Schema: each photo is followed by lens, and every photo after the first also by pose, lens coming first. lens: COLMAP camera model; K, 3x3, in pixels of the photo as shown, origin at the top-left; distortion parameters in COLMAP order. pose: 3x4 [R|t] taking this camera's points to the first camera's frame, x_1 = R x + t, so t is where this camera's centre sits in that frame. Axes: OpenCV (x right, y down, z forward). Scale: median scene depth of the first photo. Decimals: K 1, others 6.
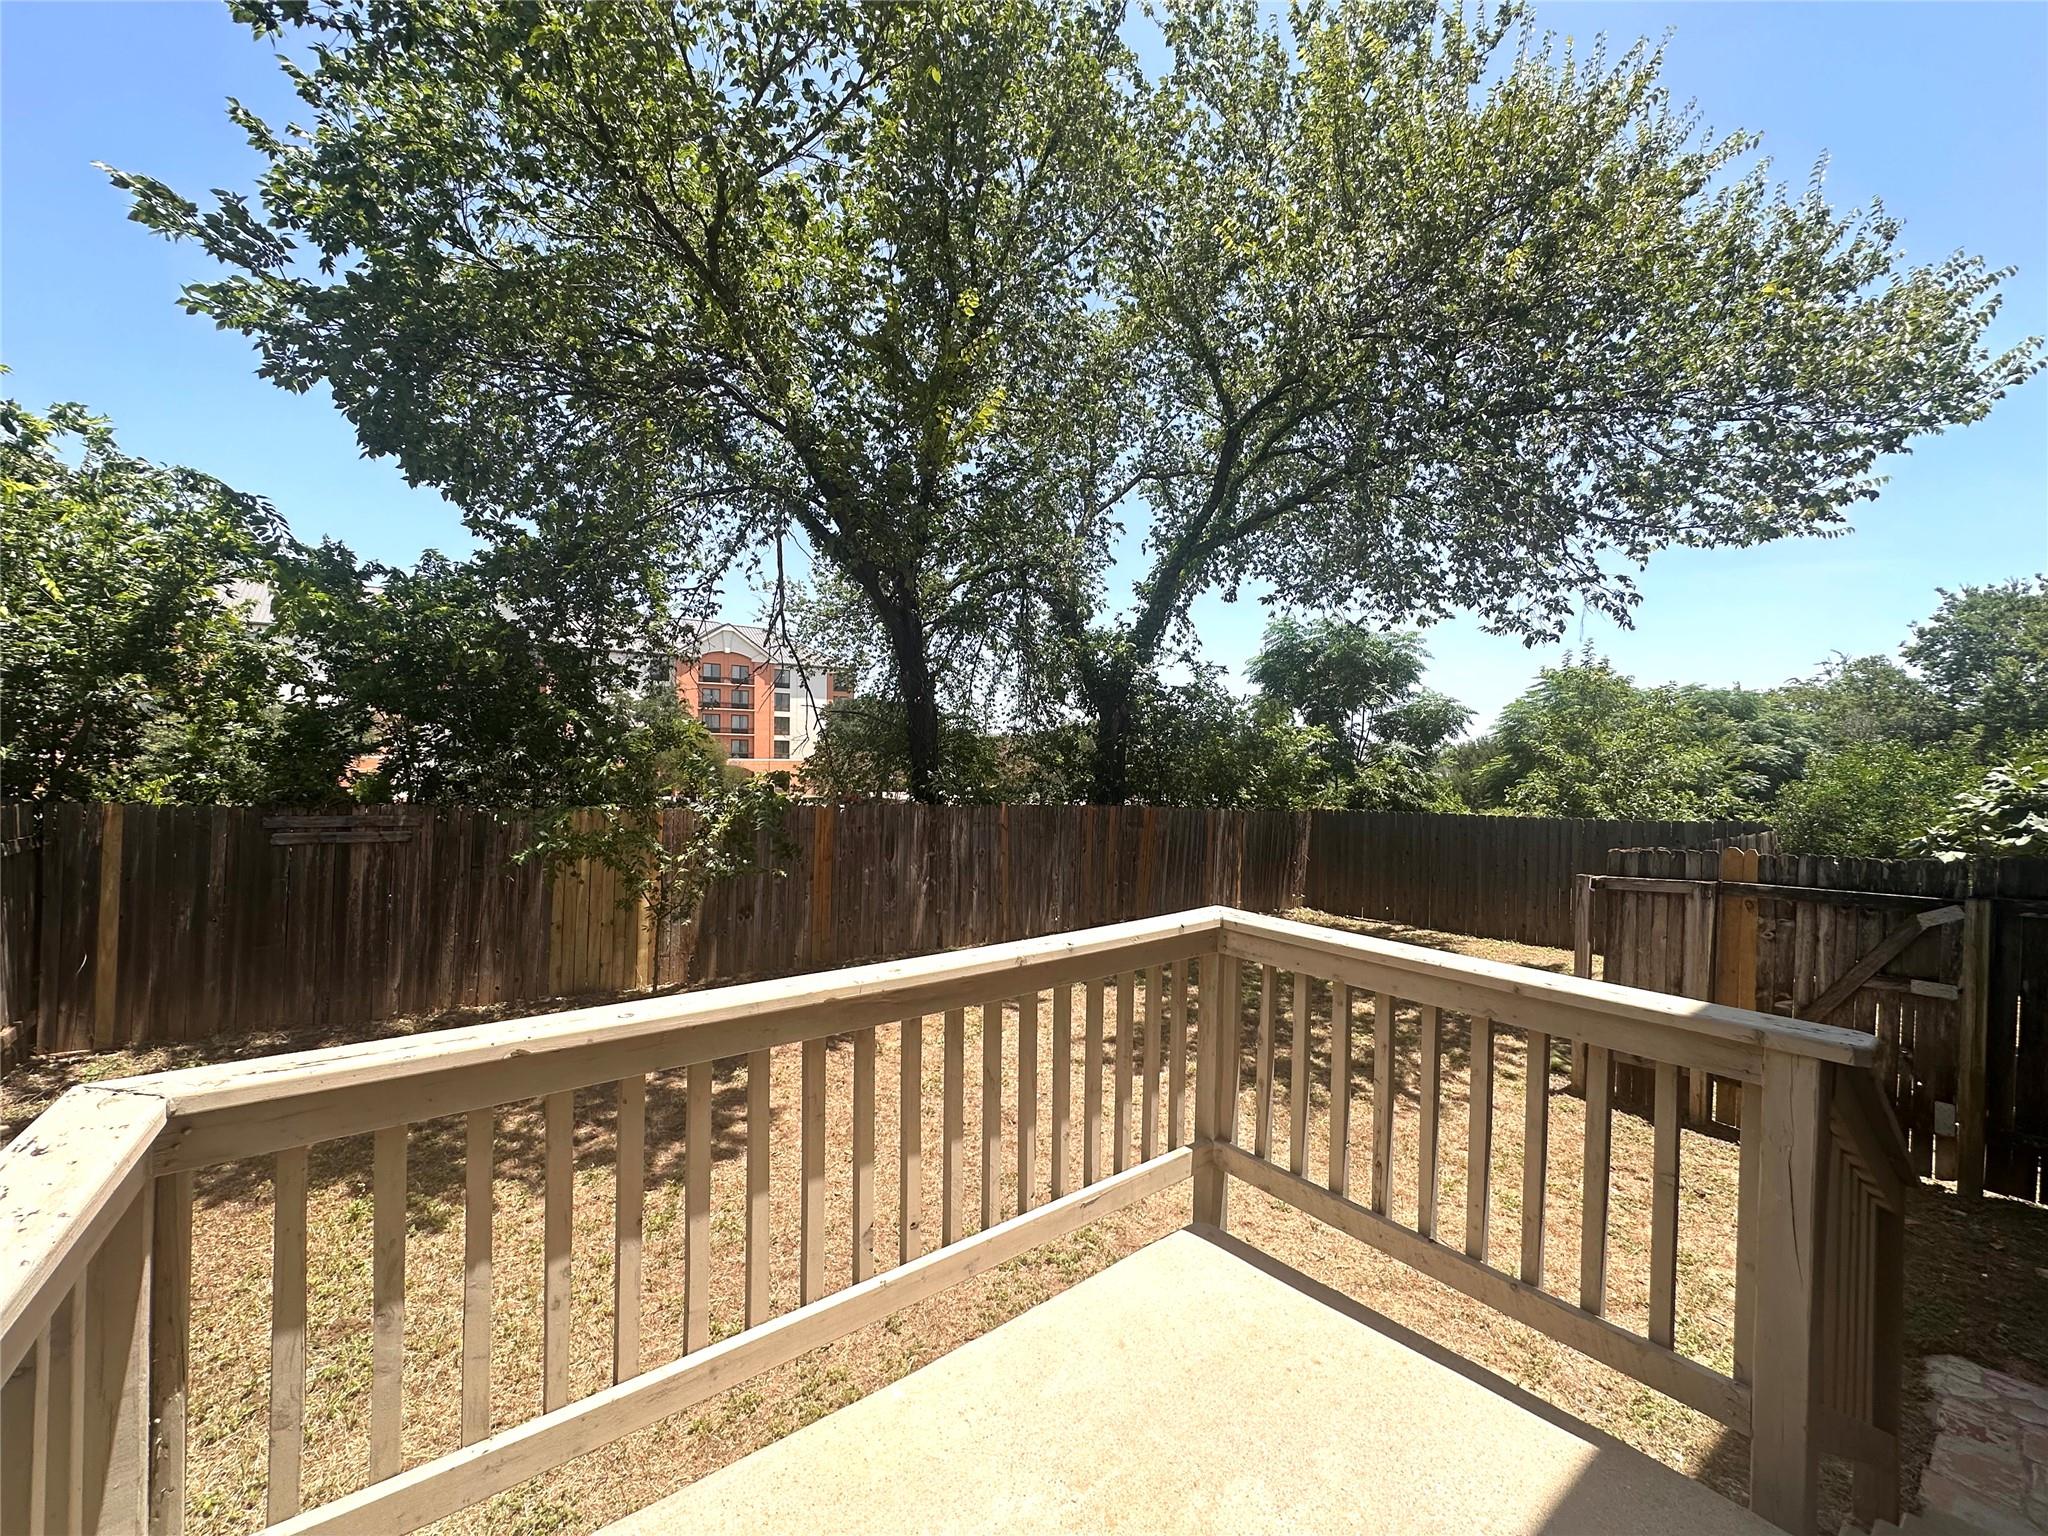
lens RADIAL K [[815.4, 0, 1024.2], [0, 815.4, 772.7], [0, 0, 1]] dist [-0.001825, -0.000082]
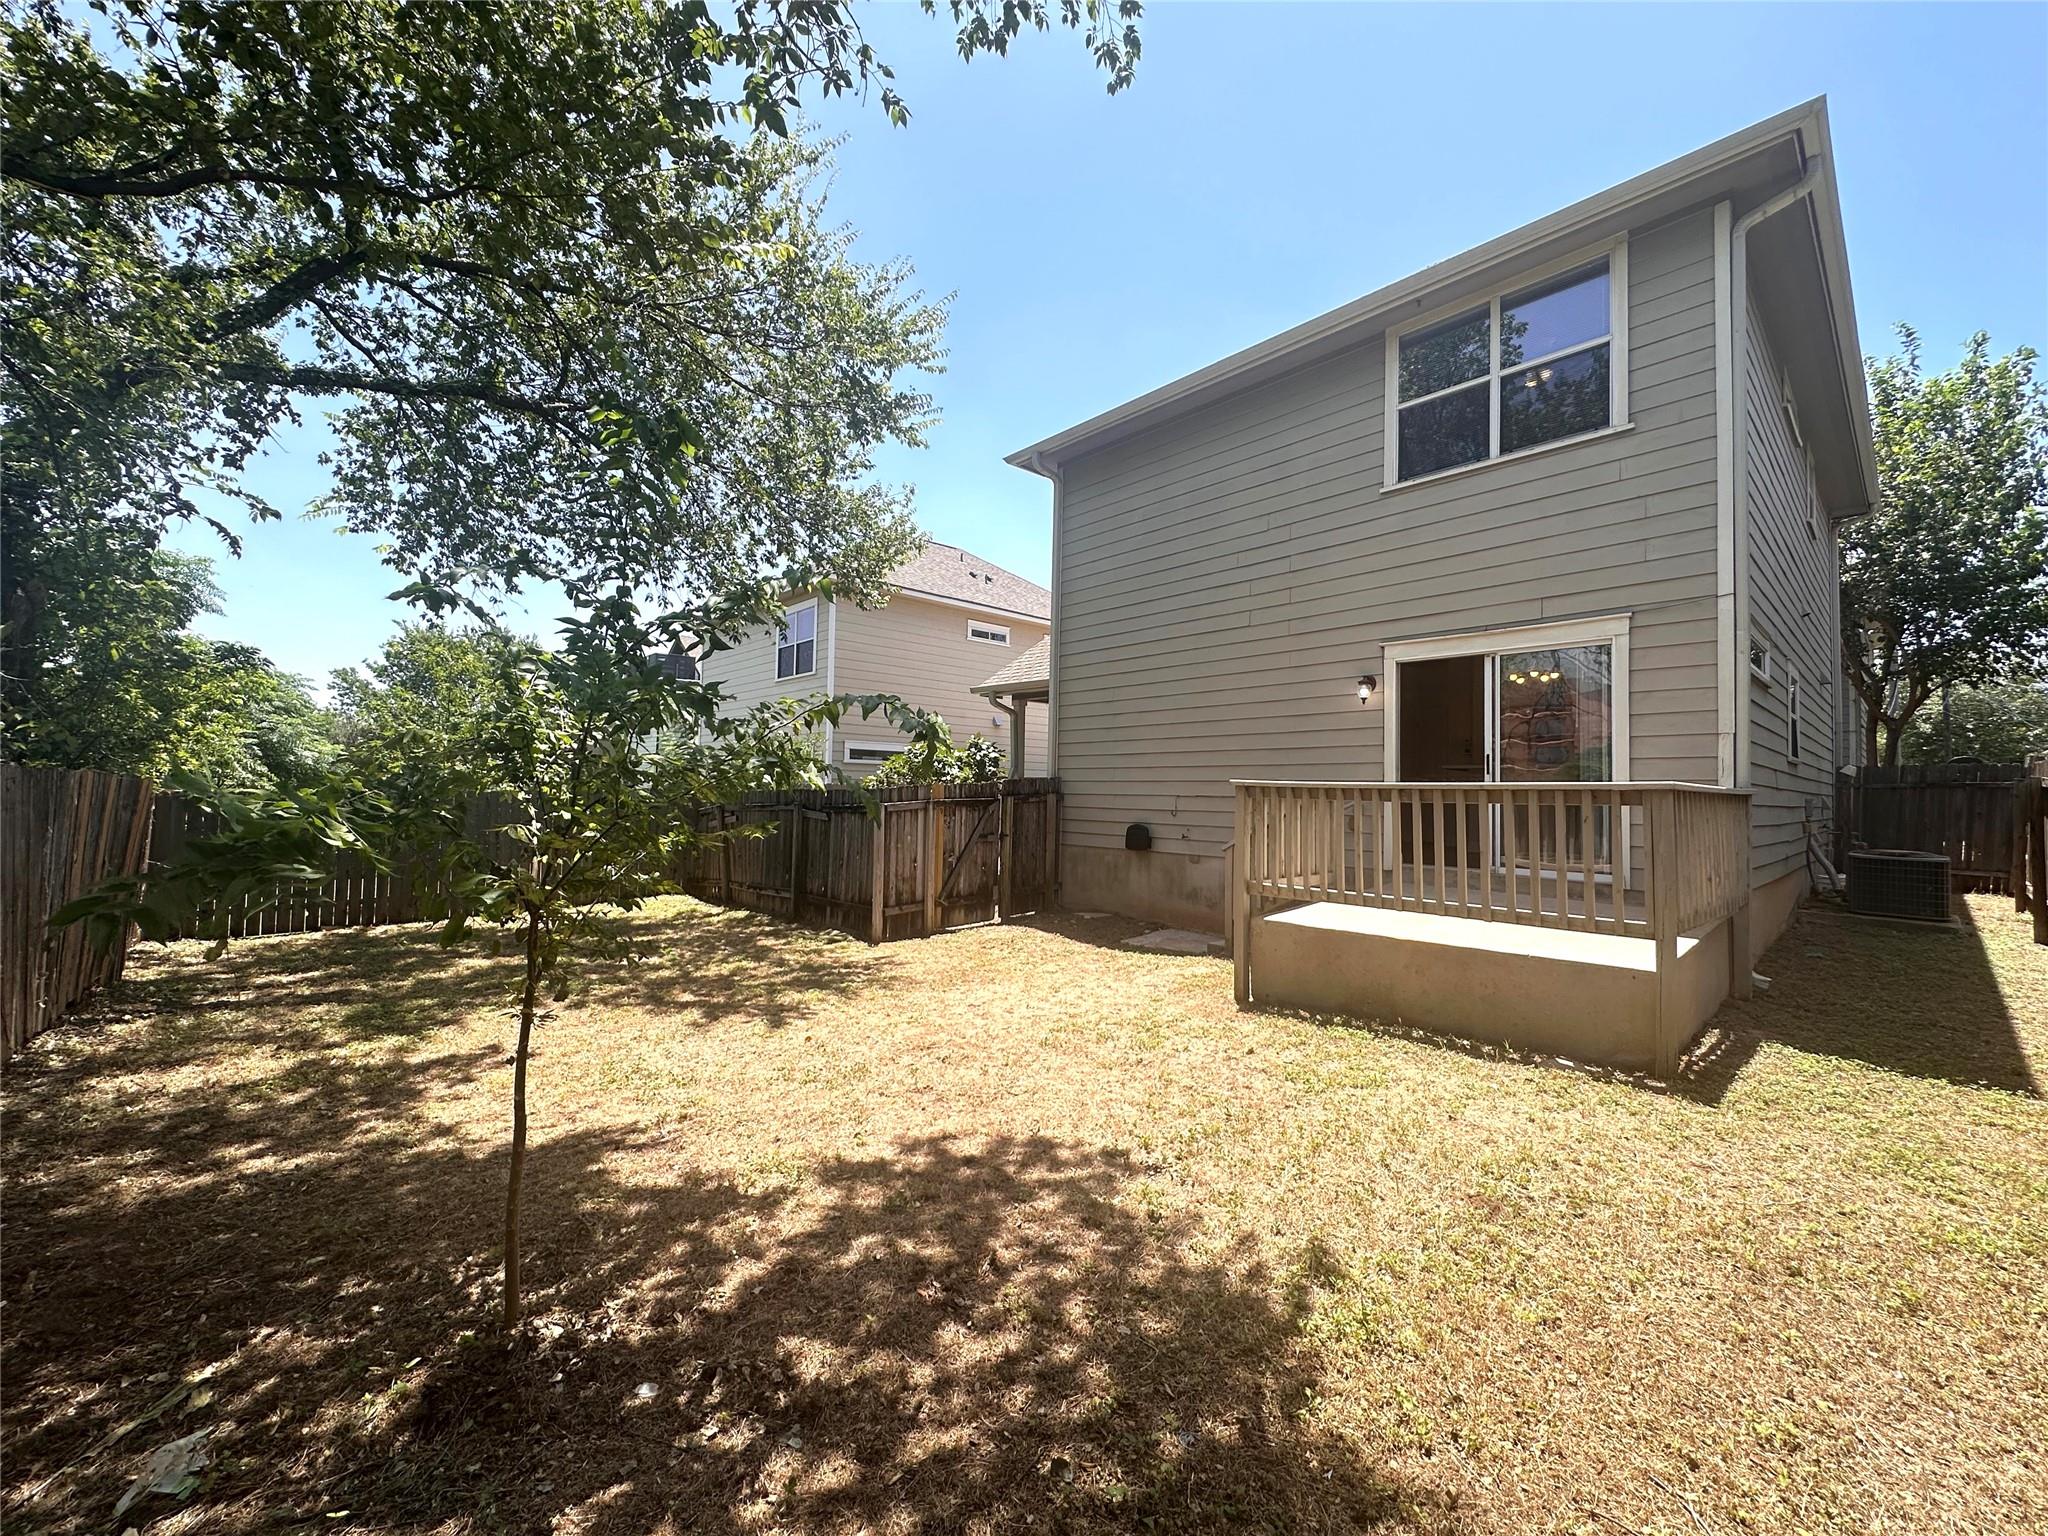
lens RADIAL K [[815.4, 0, 1021.9], [0, 815.4, 760.0], [0, 0, 1]] dist [-0.001825, -0.000082]
pose [[-0.090022, 0.040719, 0.995107, -1.046769], [-0.019068, 0.998910, -0.042599, 0.105828], [-0.995757, -0.022809, -0.089148, 0.971253]]
